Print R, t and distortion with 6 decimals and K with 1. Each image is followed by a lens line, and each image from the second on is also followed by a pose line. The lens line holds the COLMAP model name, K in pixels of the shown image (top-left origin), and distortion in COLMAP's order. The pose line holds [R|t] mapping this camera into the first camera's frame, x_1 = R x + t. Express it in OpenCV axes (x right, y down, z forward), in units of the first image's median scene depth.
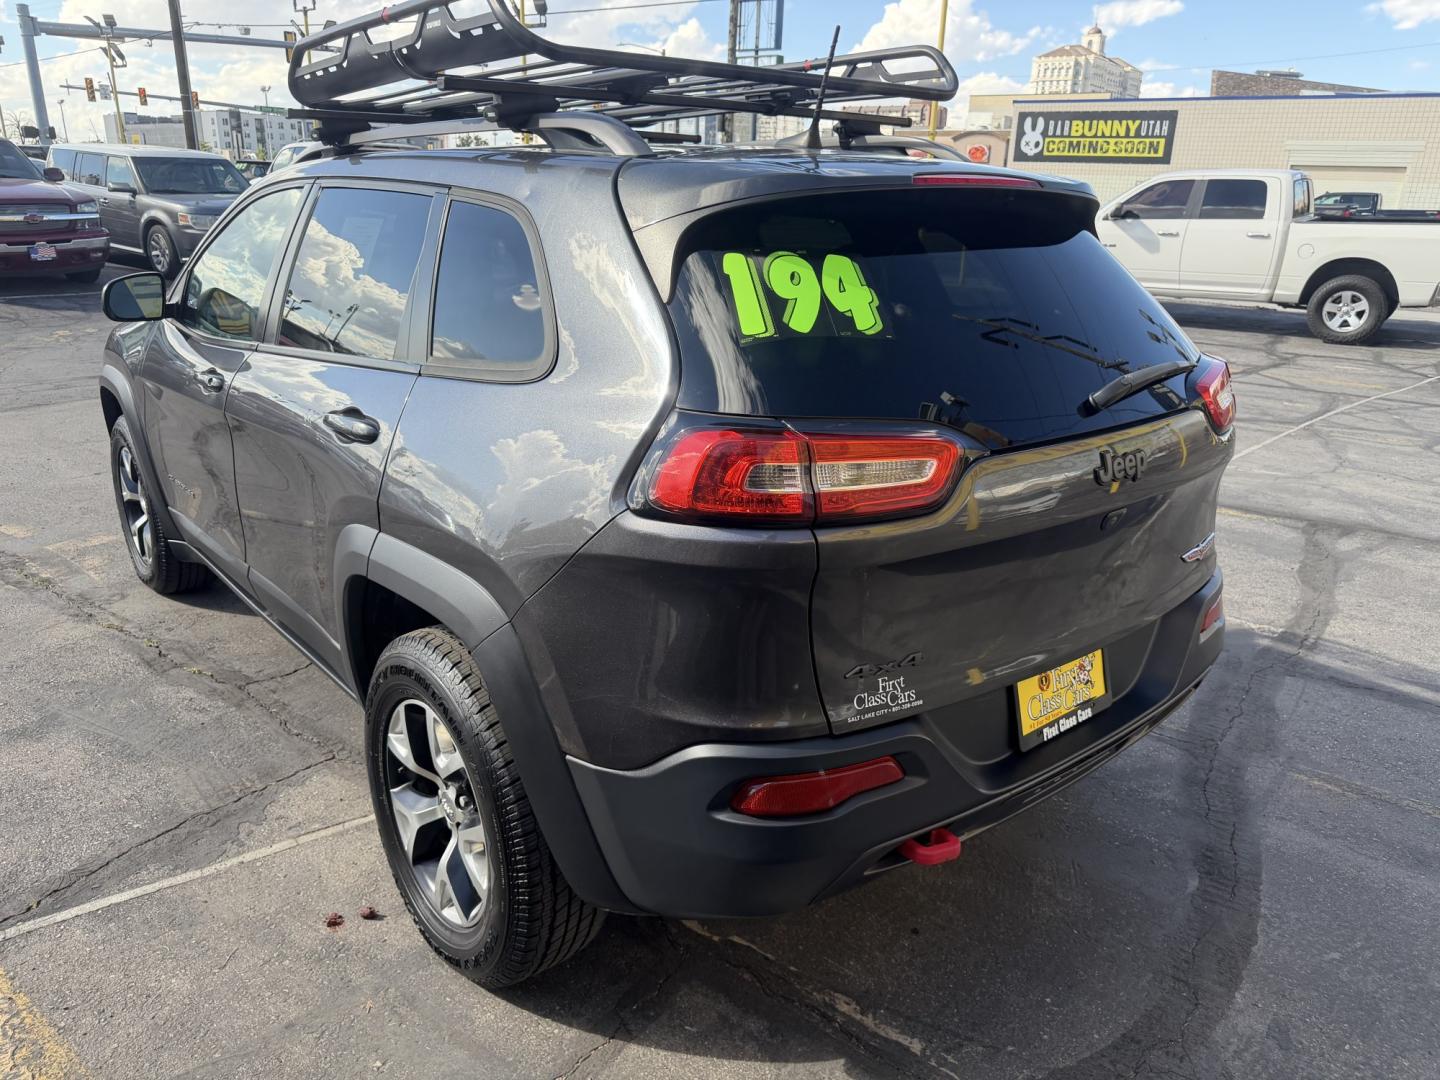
lens RADIAL K [[1045.0, 0, 722.3], [0, 1045.0, 543.2], [0, 0, 1]] dist [0.010656, -0.021965]
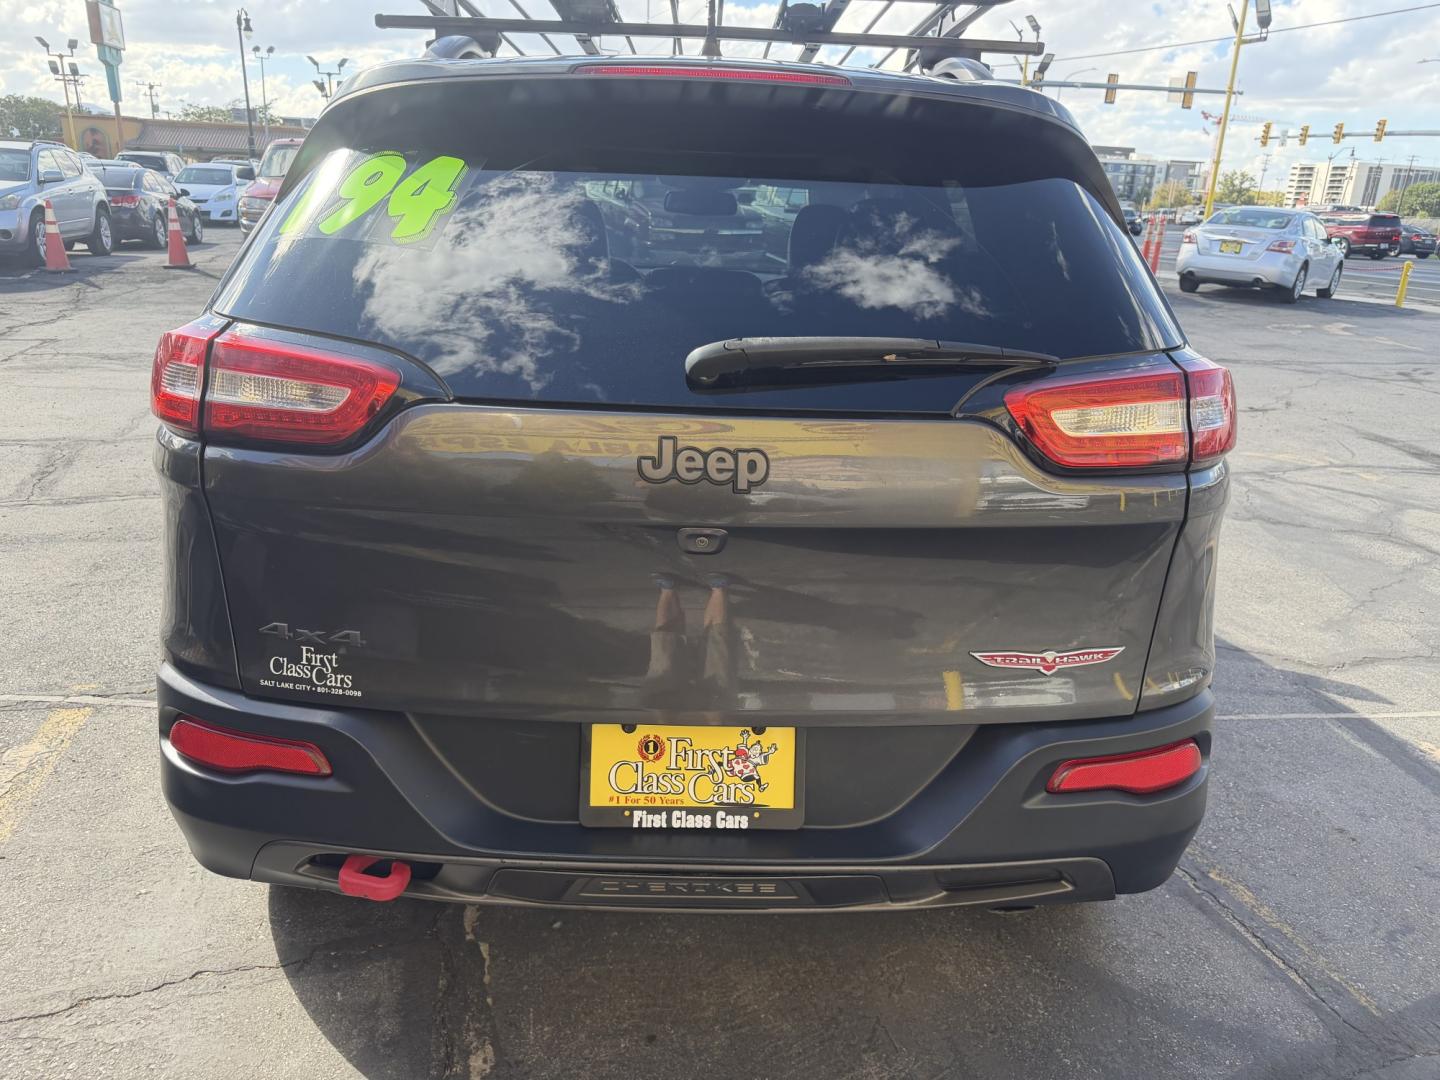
lens RADIAL K [[1036.7, 0, 722.1], [0, 1036.7, 549.5], [0, 0, 1]] dist [-0.000327, -0.012109]
pose [[0.784295, 0.196505, -0.588444, 0.685294], [-0.211157, 0.976433, 0.044634, -0.041994], [0.583347, 0.089248, 0.807305, 0.400830]]
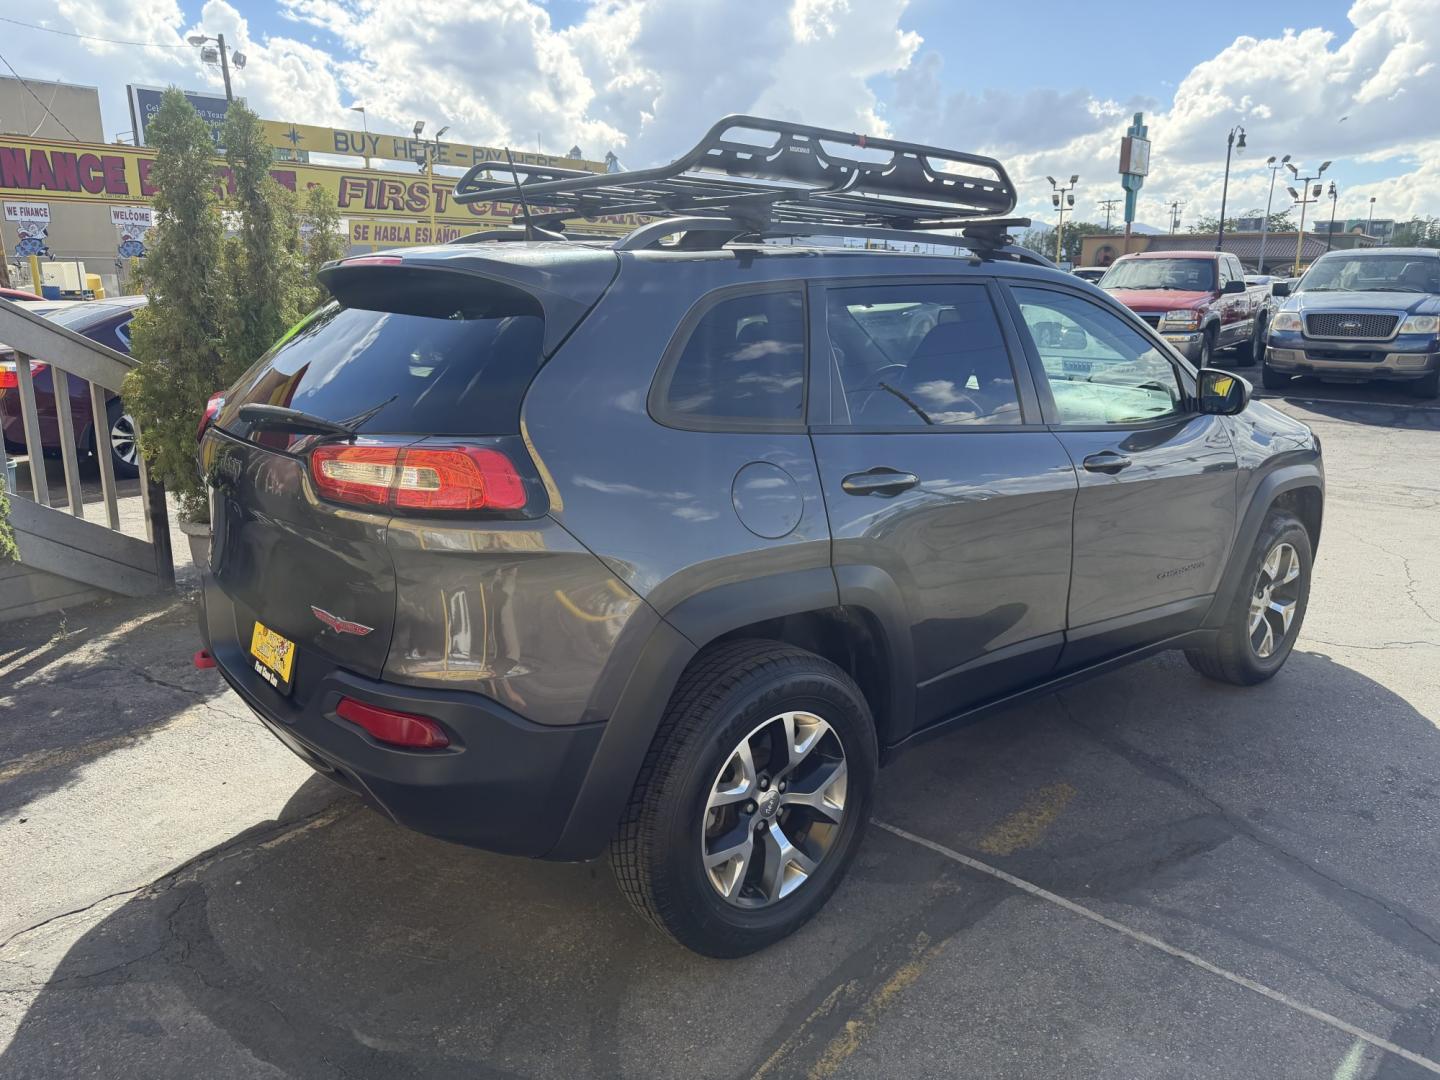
lens RADIAL K [[1036.7, 0, 722.1], [0, 1036.7, 549.5], [0, 0, 1]] dist [-0.000327, -0.012109]
pose [[-0.006144, 0.216085, -0.976355, 1.408850], [-0.320515, 0.924436, 0.206612, -0.365887], [0.947223, 0.314206, 0.063579, 1.296184]]
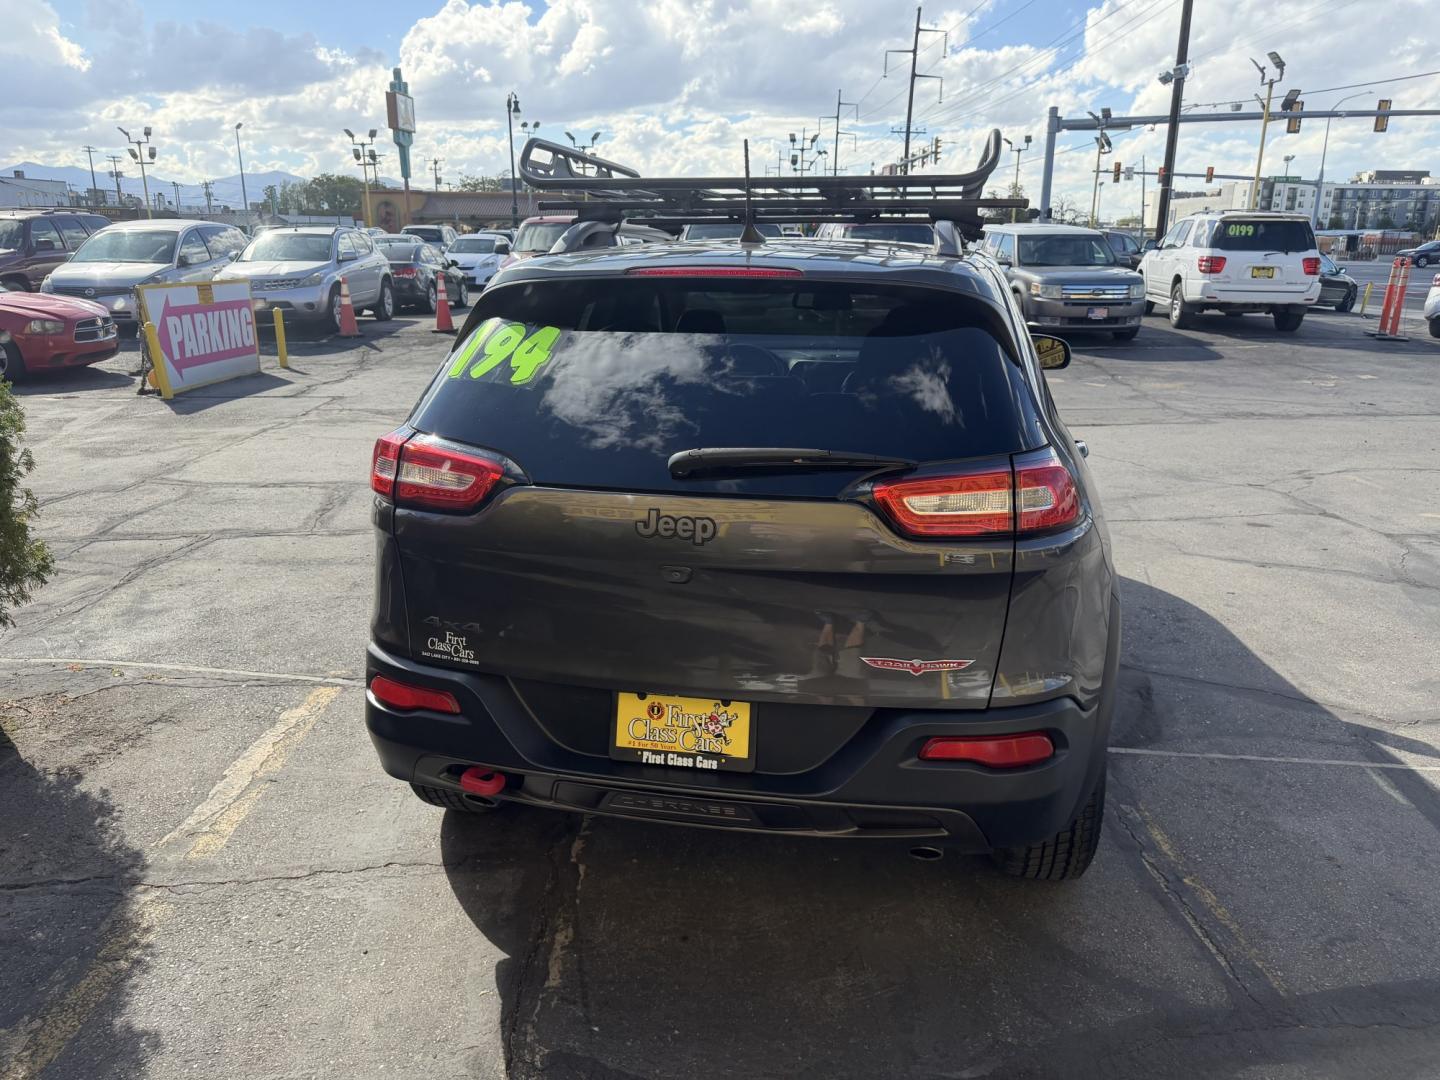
lens RADIAL K [[1045.0, 0, 722.3], [0, 1045.0, 543.2], [0, 0, 1]] dist [0.010656, -0.021965]
pose [[0.628394, 0.188726, -0.754654, 1.061267], [-0.233872, 0.971077, 0.048106, -0.100709], [0.741906, 0.146264, 0.654357, 0.280266]]
